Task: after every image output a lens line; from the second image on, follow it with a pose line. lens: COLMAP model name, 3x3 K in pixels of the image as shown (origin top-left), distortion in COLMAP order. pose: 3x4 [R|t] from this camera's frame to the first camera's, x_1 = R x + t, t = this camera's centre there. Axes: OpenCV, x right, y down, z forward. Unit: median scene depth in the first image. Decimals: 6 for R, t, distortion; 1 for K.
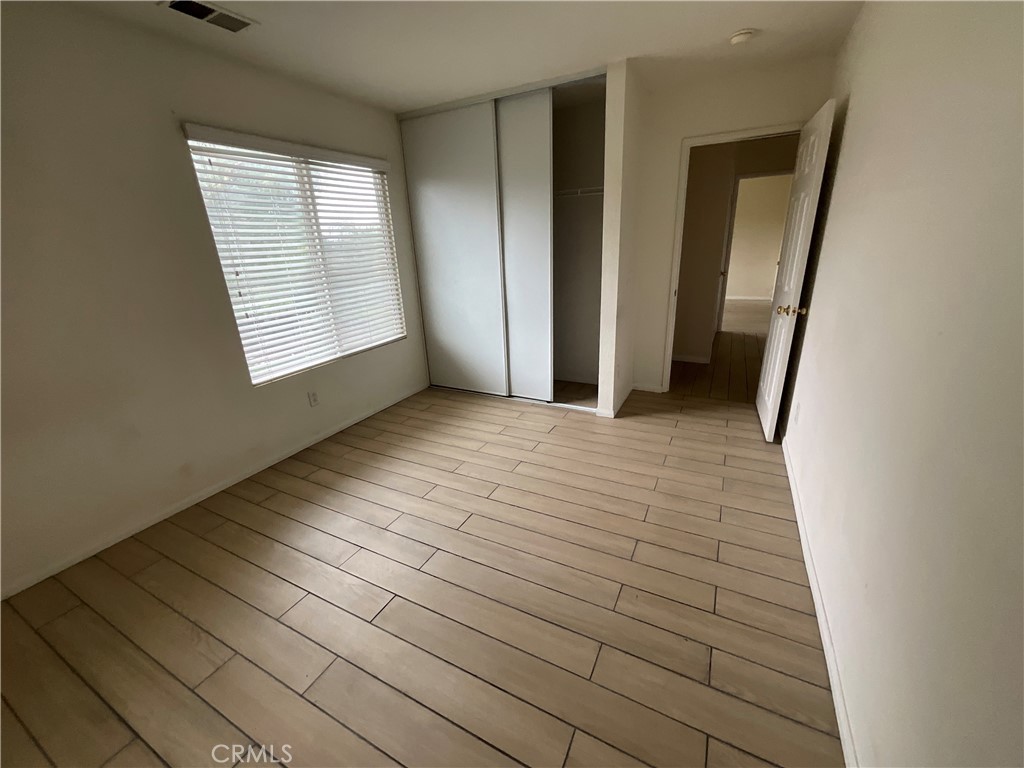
lens RADIAL K [[415.6, 0, 510.6], [0, 415.6, 384.7], [0, 0, 1]] dist [-0.001398, 0.000210]
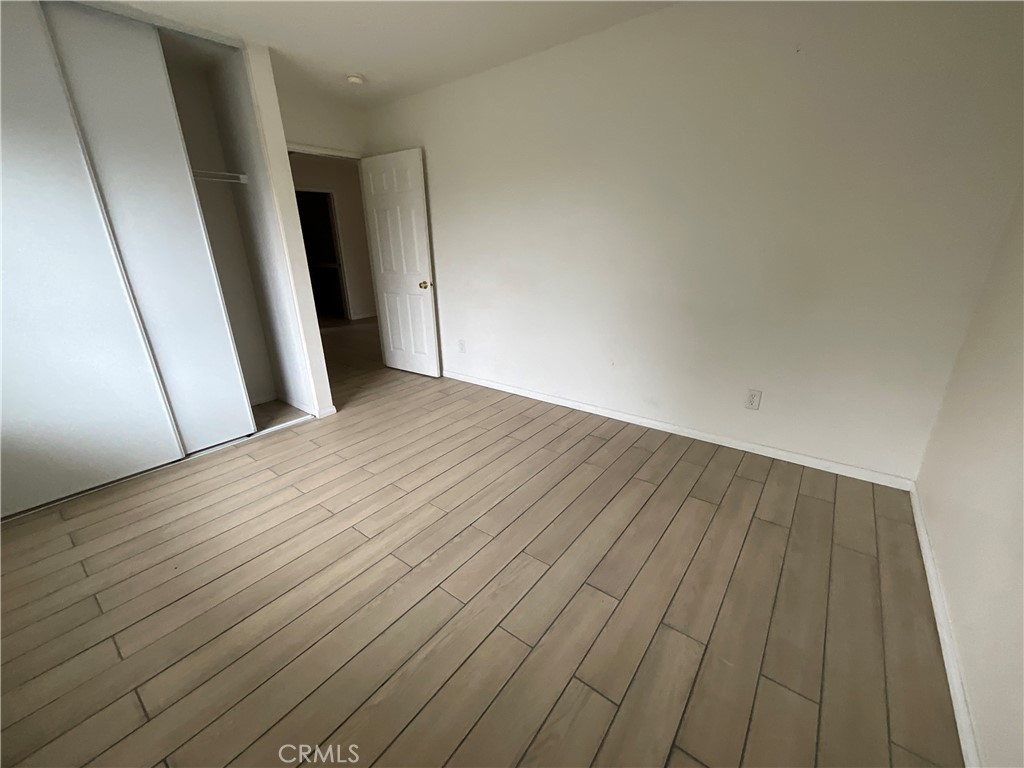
lens RADIAL K [[415.6, 0, 510.6], [0, 415.6, 384.7], [0, 0, 1]] dist [-0.001398, 0.000210]
pose [[0.182429, -0.288662, 0.939891, -0.612774], [0.335701, 0.916774, 0.216404, -0.059007], [-0.924135, 0.276044, 0.264150, 0.343065]]
